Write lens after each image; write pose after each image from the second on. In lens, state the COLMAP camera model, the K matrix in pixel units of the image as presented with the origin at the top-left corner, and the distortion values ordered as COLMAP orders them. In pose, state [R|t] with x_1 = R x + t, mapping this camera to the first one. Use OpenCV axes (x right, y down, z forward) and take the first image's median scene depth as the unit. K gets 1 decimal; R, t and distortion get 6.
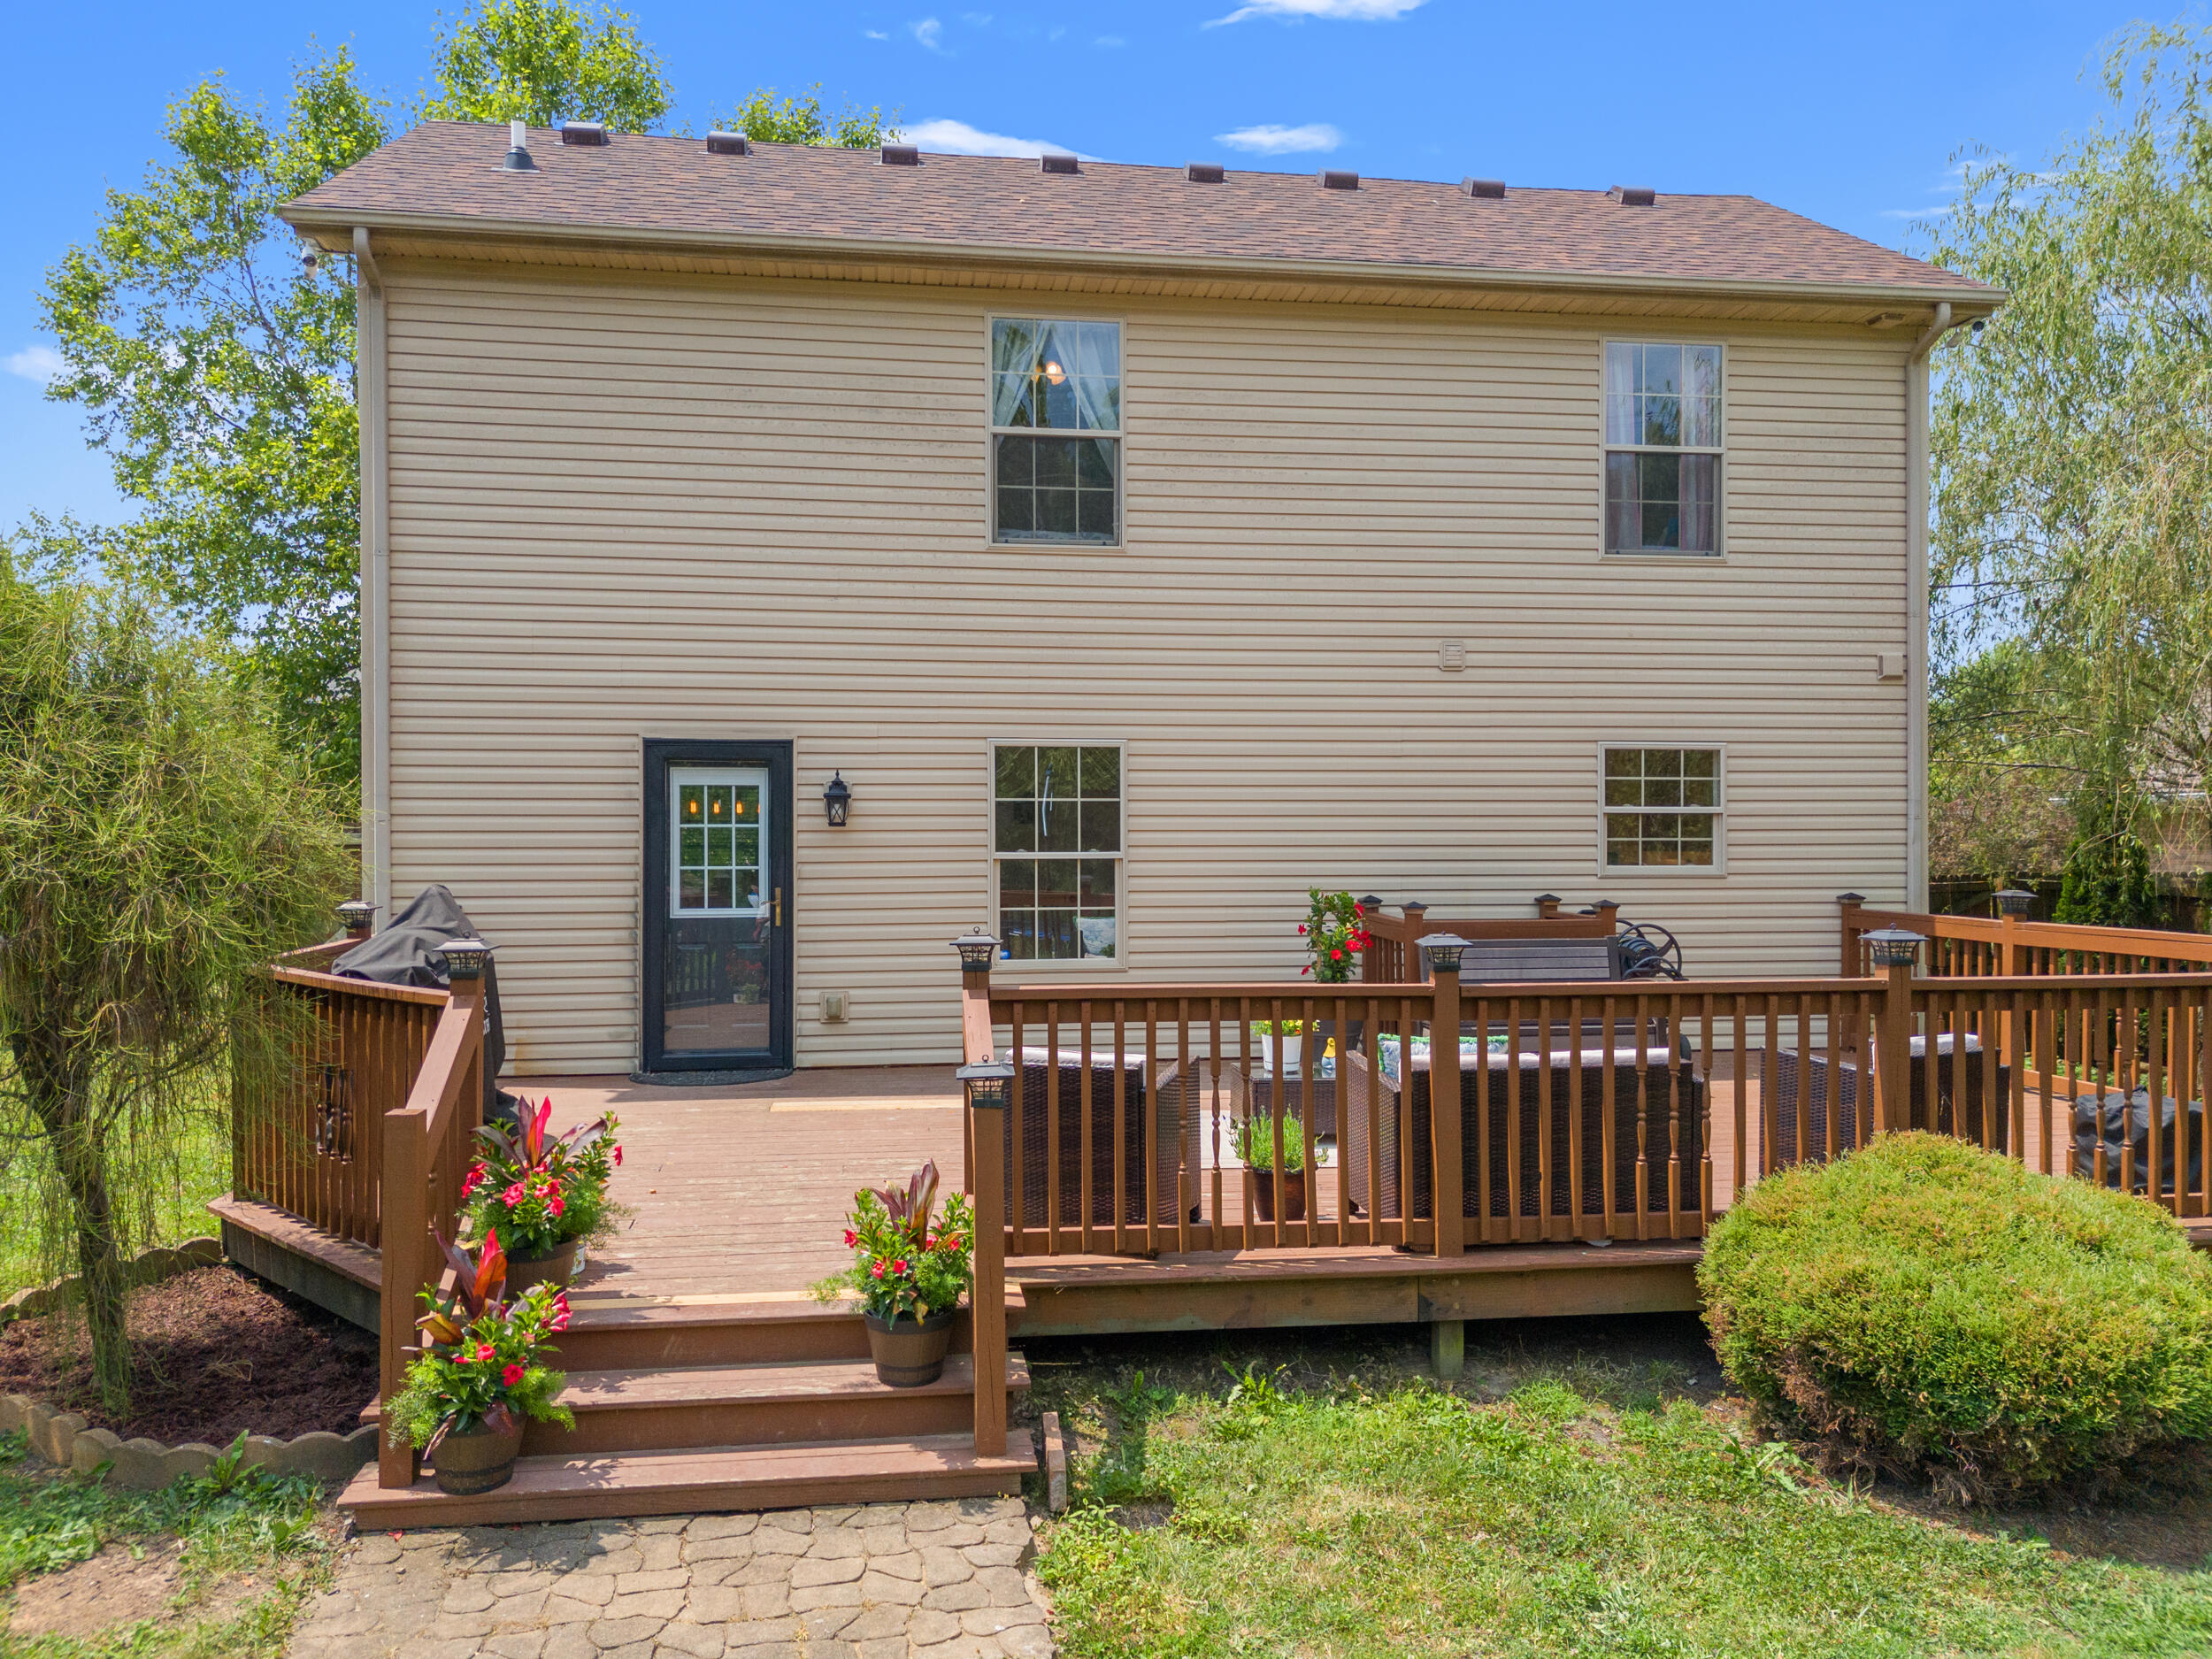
lens RADIAL K [[1588.2, 0, 1098.0], [0, 1588.2, 834.2], [0, 0, 1]] dist [0.033656, -0.021890]
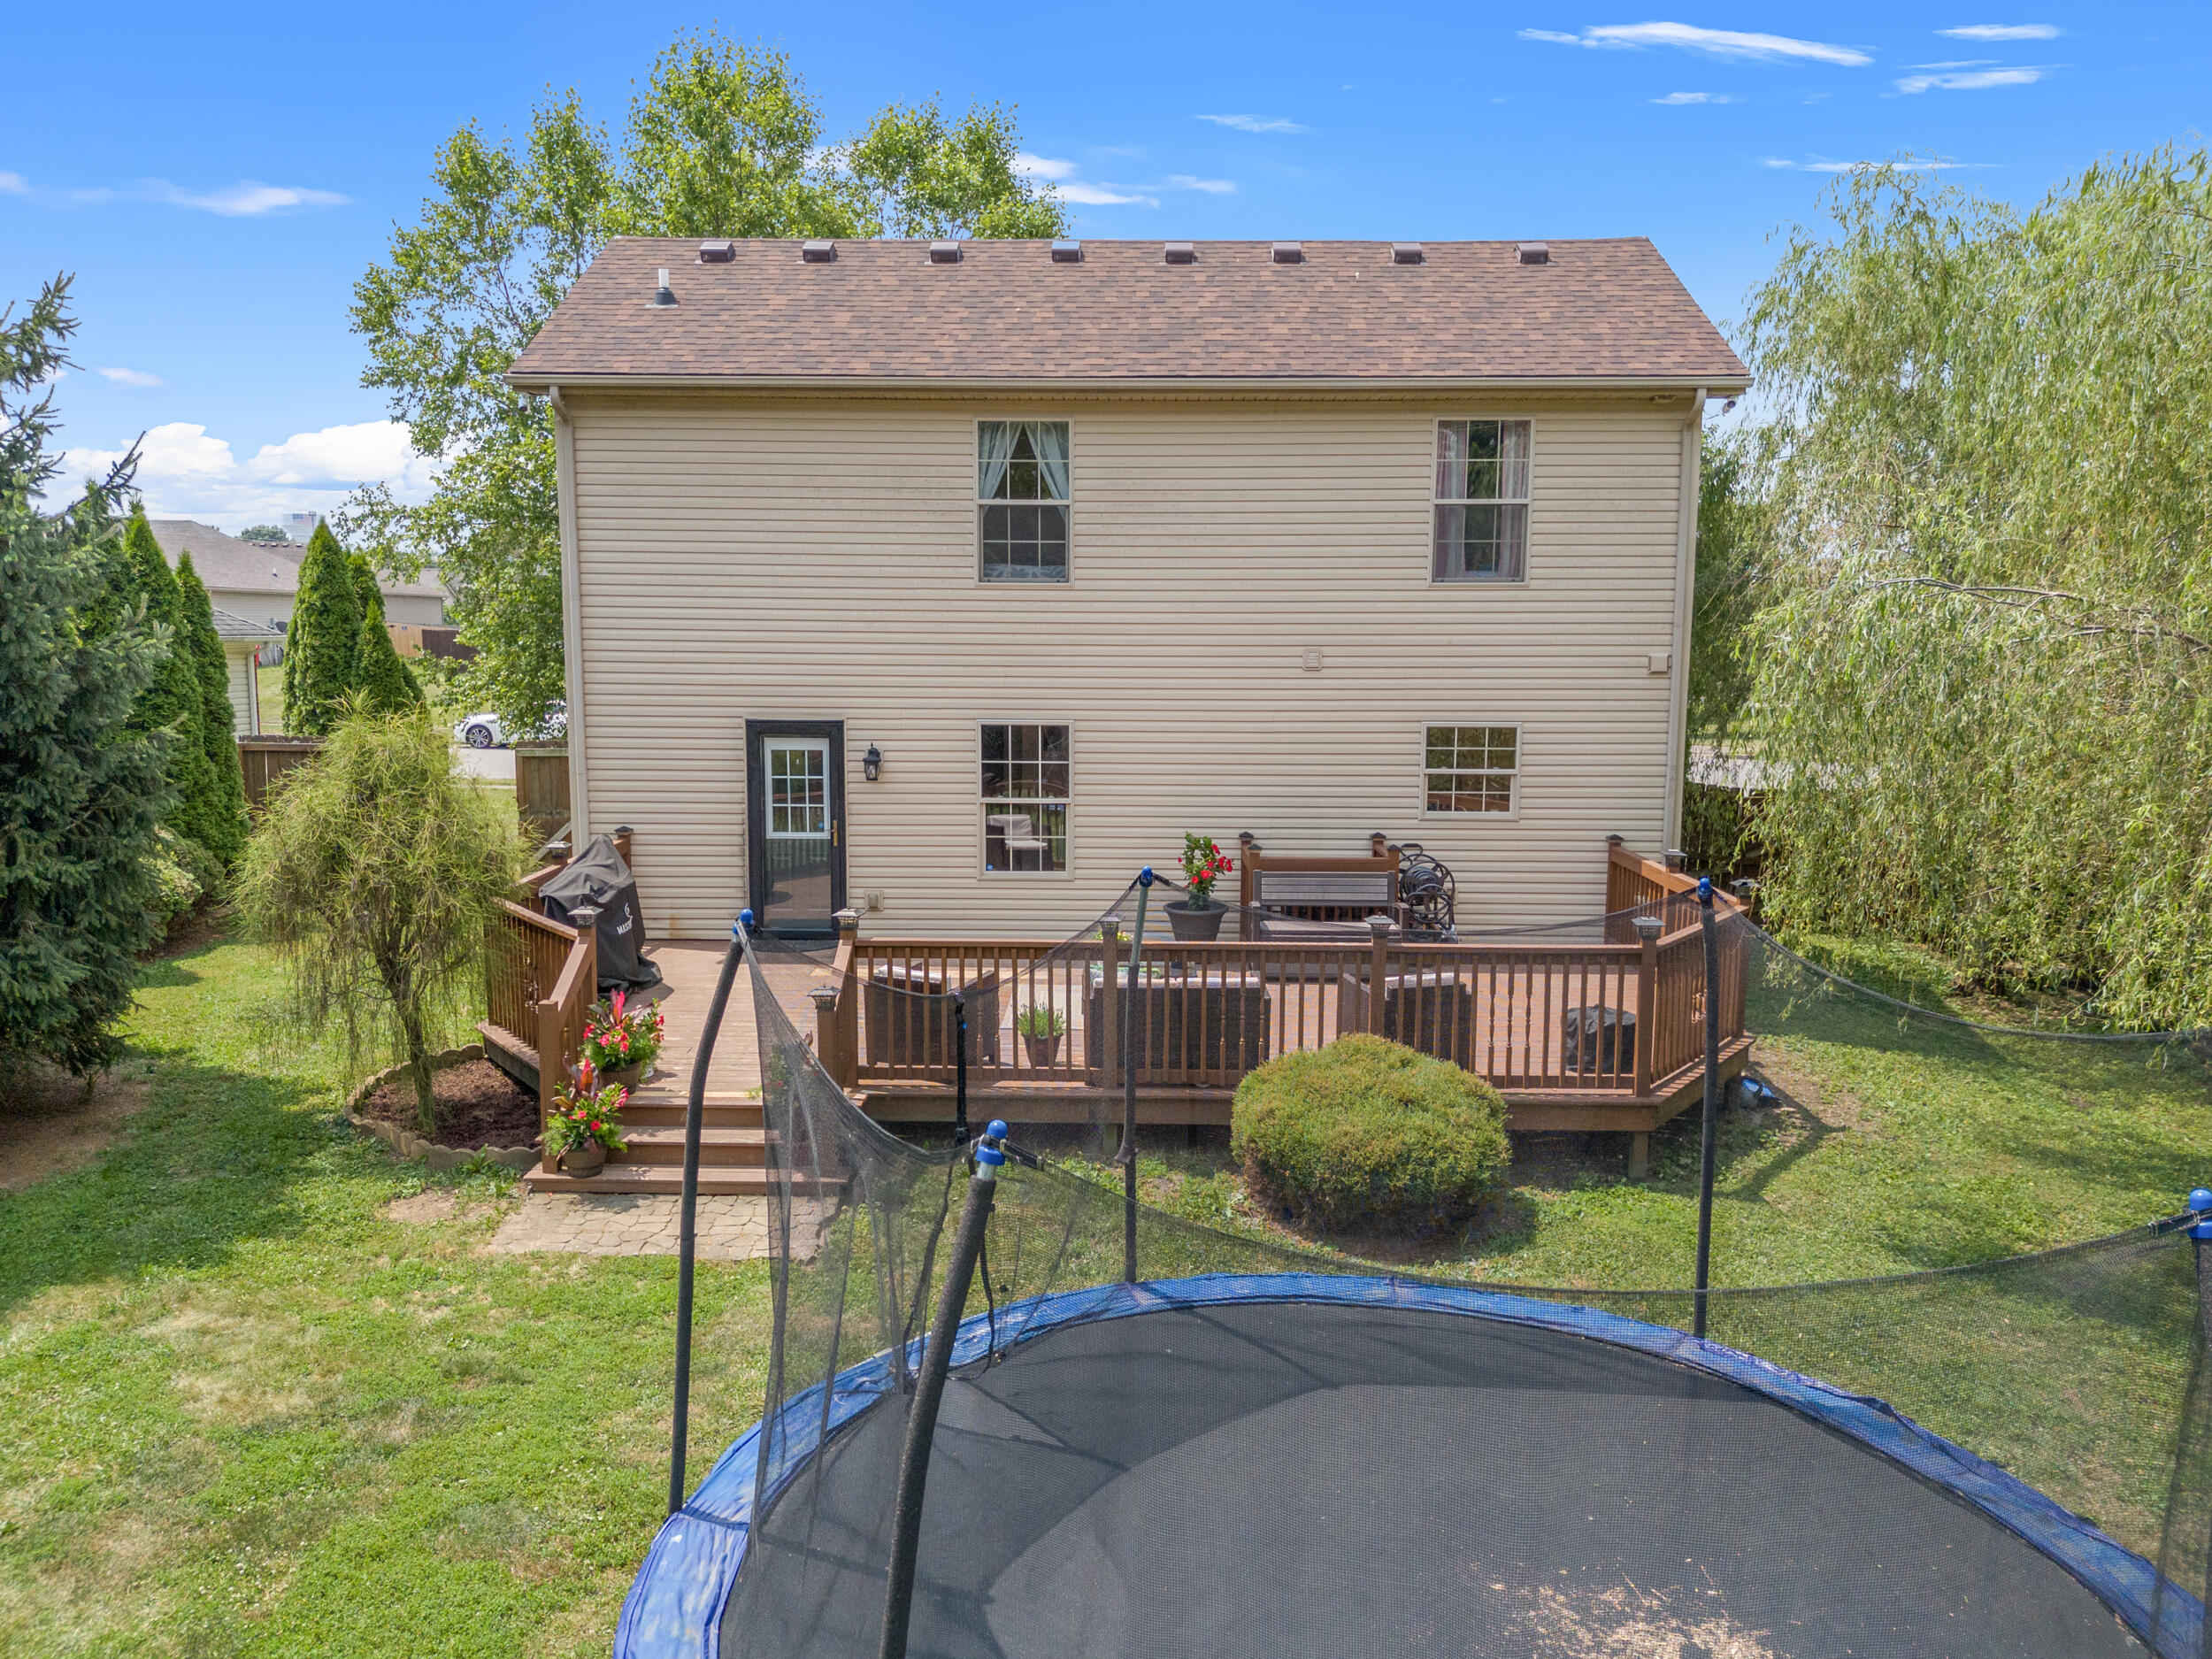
lens RADIAL K [[1588.2, 0, 1110.1], [0, 1588.2, 822.8], [0, 0, 1]] dist [0.033656, -0.021890]
pose [[0.988527, 0.024184, -0.149098, 0.274433], [-0.006290, 0.992834, 0.119336, -0.143055], [0.150916, -0.117029, 0.981595, -0.418148]]
